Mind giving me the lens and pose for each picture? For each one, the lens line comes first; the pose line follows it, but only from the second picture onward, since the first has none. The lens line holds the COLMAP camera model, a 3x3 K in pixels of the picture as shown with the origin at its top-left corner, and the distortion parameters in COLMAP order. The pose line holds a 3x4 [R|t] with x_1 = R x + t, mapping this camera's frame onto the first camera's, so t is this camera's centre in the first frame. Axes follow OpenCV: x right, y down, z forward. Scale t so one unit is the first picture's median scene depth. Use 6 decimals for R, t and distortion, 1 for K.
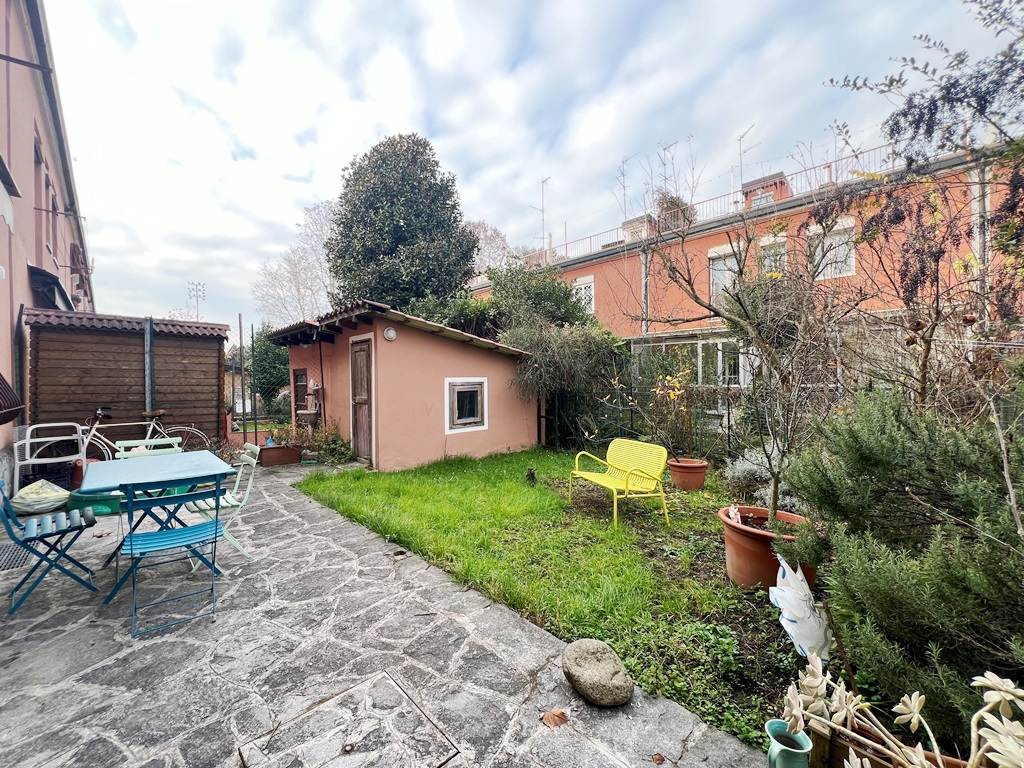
lens RADIAL K [[408.3, 0, 510.6], [0, 408.3, 381.6], [0, 0, 1]] dist [-0.000559, 0.000414]
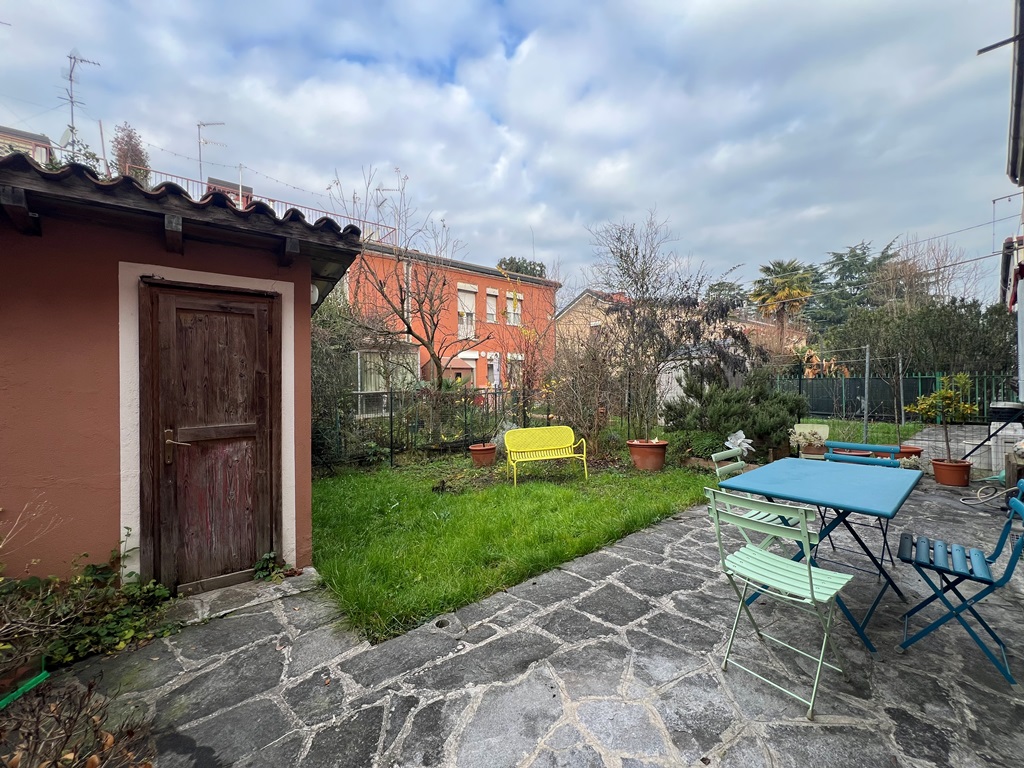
lens RADIAL K [[408.3, 0, 514.5], [0, 408.3, 382.2], [0, 0, 1]] dist [-0.000559, 0.000414]
pose [[0.069838, 0.004605, 0.997548, -1.361753], [0.006804, 0.999964, -0.005093, 0.005905], [-0.997535, 0.007143, 0.069804, 1.232181]]
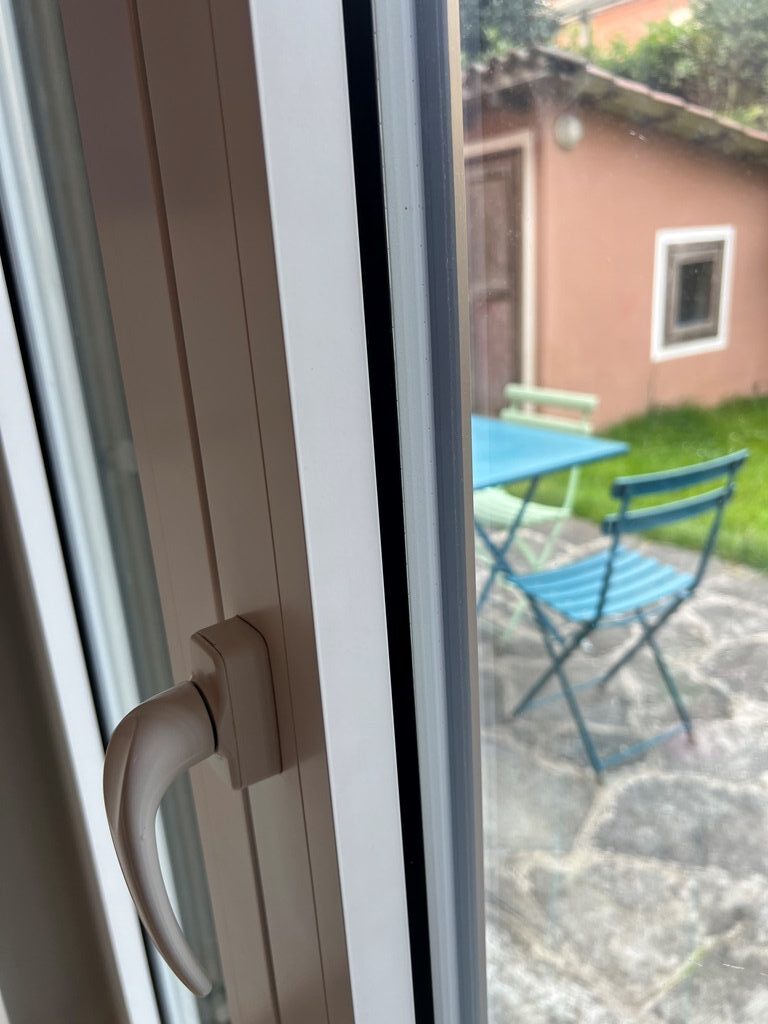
lens RADIAL K [[796.2, 0, 384.2], [0, 796.2, 516.8], [0, 0, 1]] dist [-0.005226, -0.003194]
pose [[0.982609, -0.001463, -0.185683, -0.570605], [0.059332, 0.950023, 0.306490, 0.004843], [0.175954, -0.312176, 0.933588, 0.073397]]
